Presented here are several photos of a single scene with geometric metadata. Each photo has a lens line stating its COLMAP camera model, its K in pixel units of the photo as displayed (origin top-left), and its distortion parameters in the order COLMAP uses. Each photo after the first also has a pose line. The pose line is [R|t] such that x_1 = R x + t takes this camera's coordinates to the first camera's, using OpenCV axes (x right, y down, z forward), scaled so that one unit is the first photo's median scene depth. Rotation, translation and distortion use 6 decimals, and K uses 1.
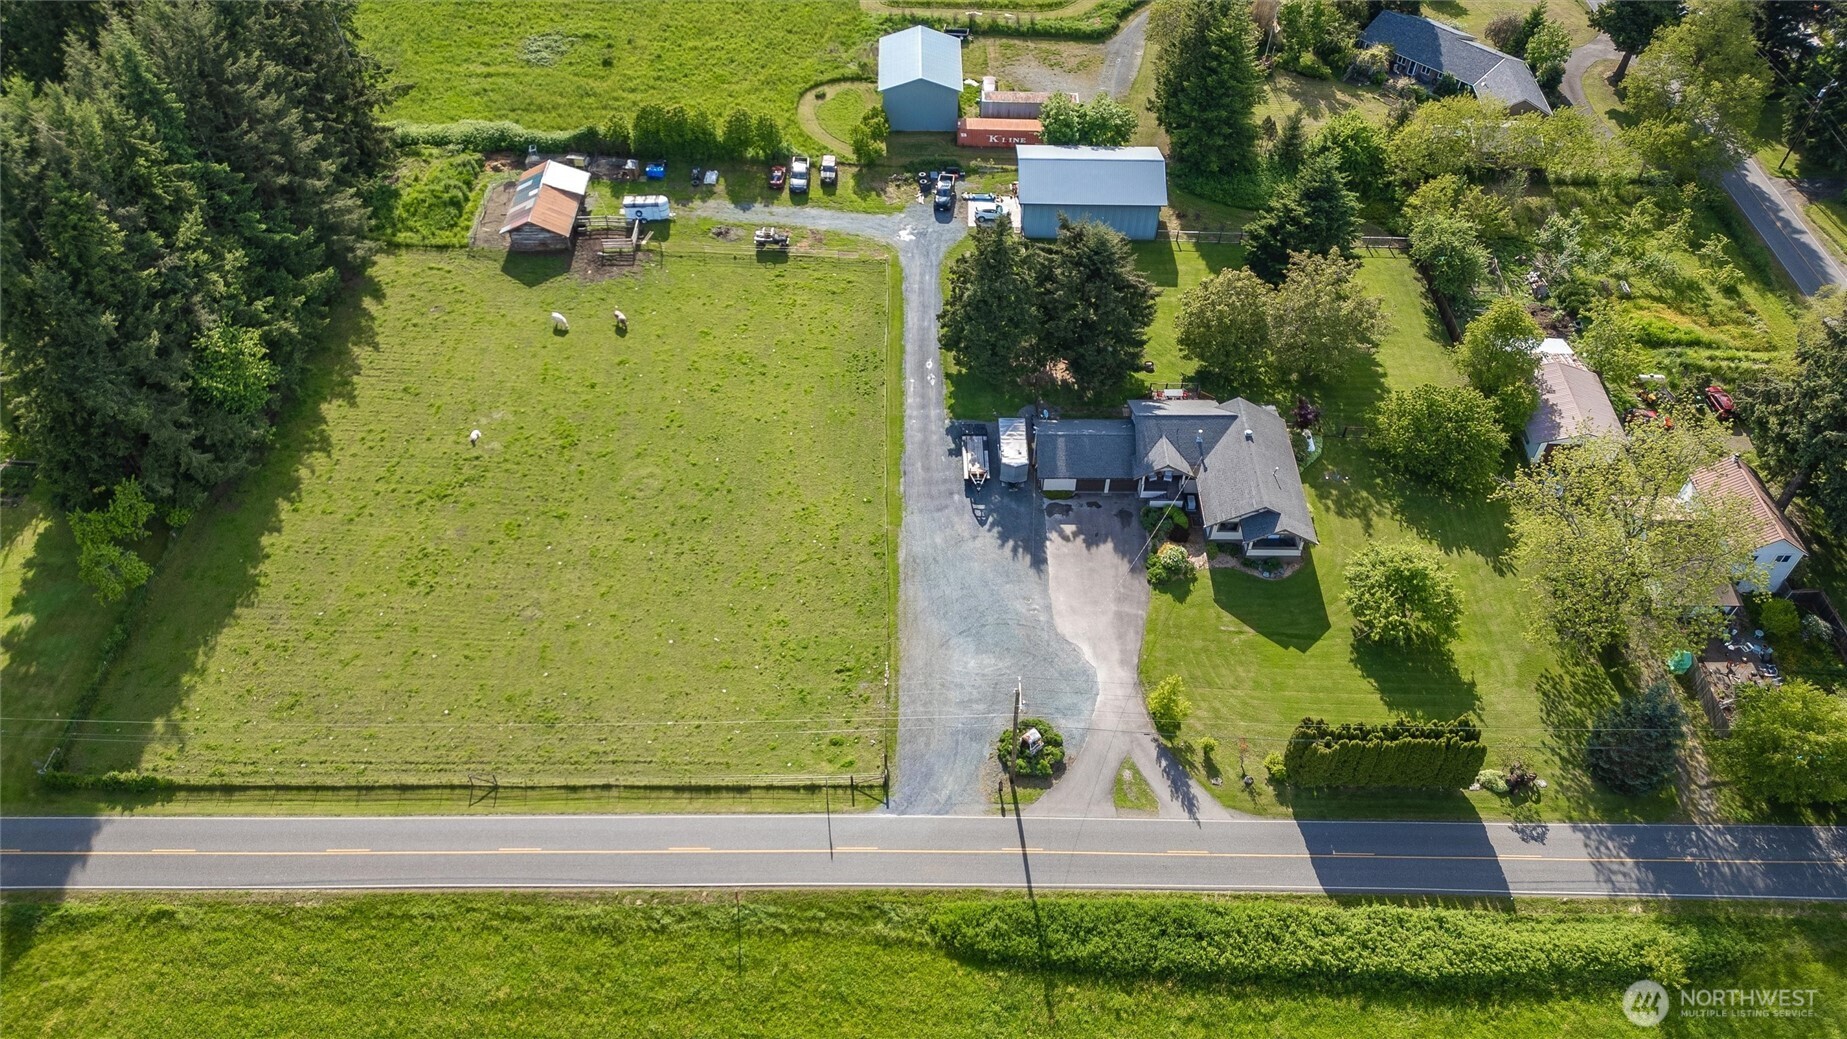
lens RADIAL K [[1295.4, 0, 921.9], [0, 1295.4, 524.8], [0, 0, 1]] dist [0.046674, -0.003165]
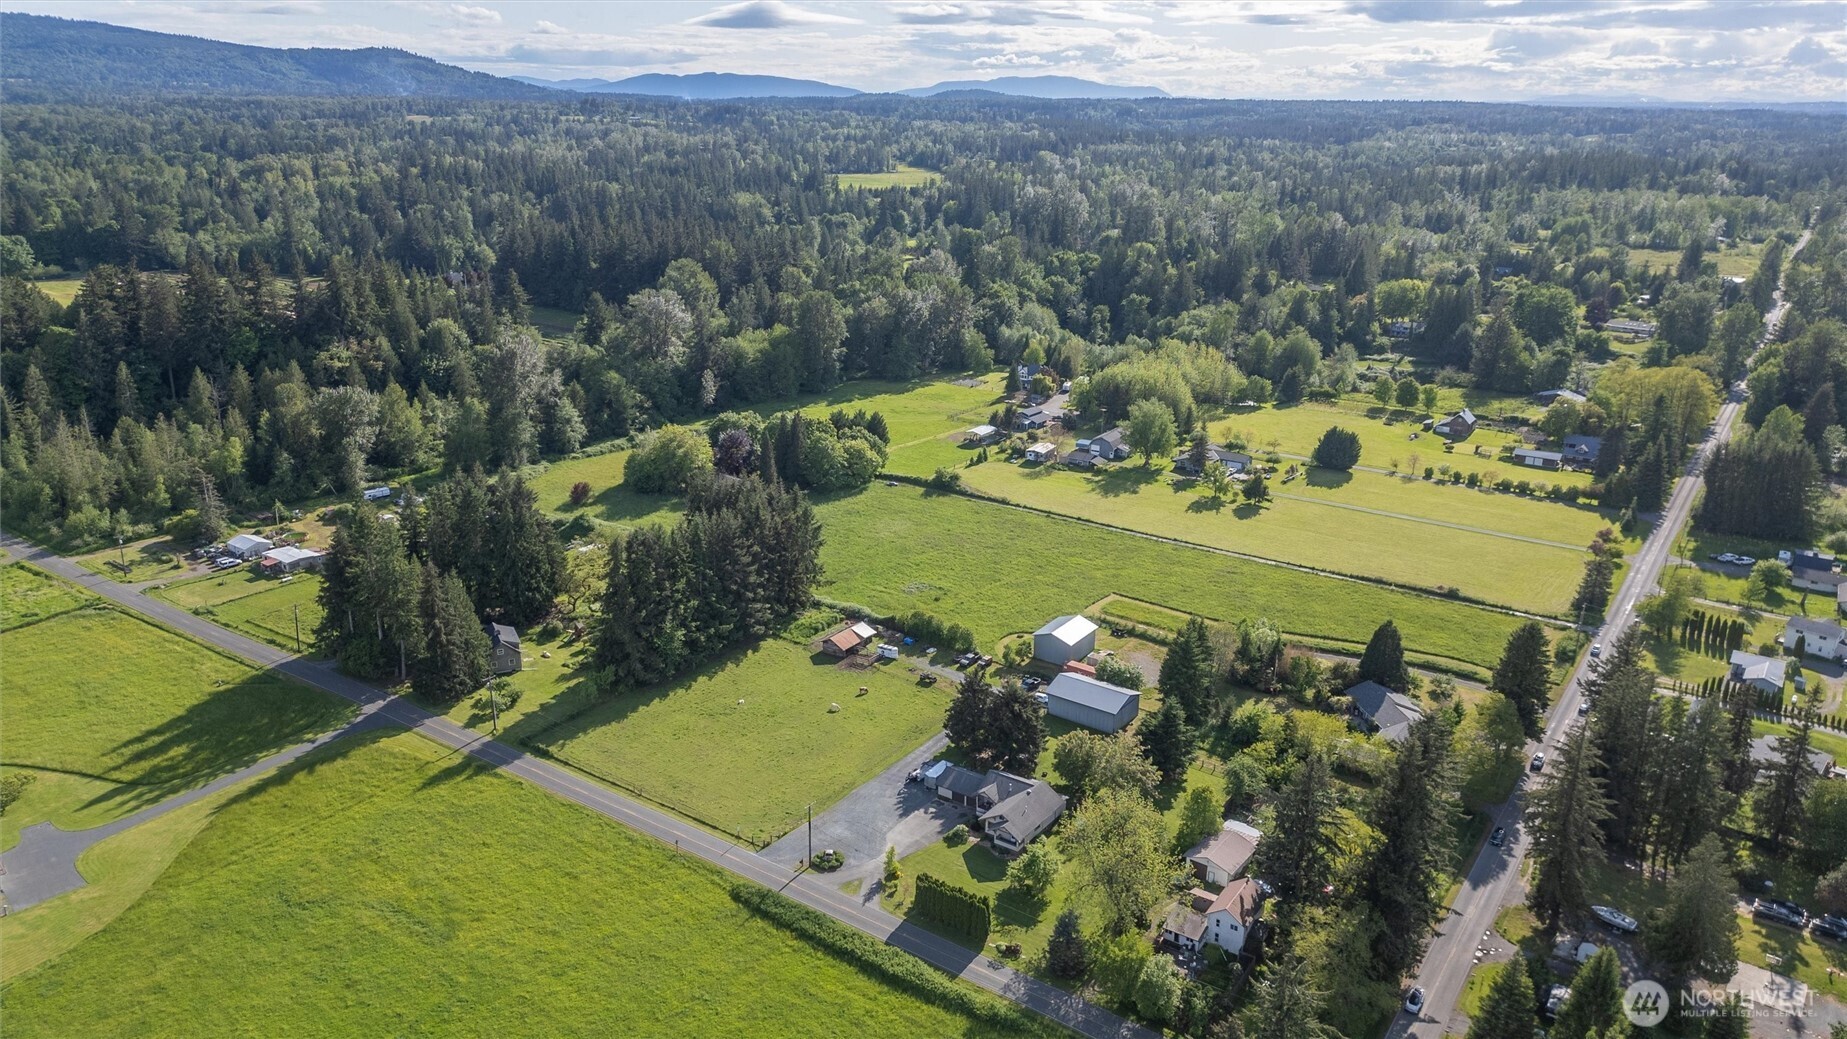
lens RADIAL K [[1295.4, 0, 925.0], [0, 1295.4, 517.3], [0, 0, 1]] dist [0.046674, -0.003165]
pose [[0.823518, 0.177526, -0.538798, 0.989116], [-0.419677, 0.829693, -0.368078, 0.332944], [0.381693, 0.529240, 0.757770, -0.668789]]
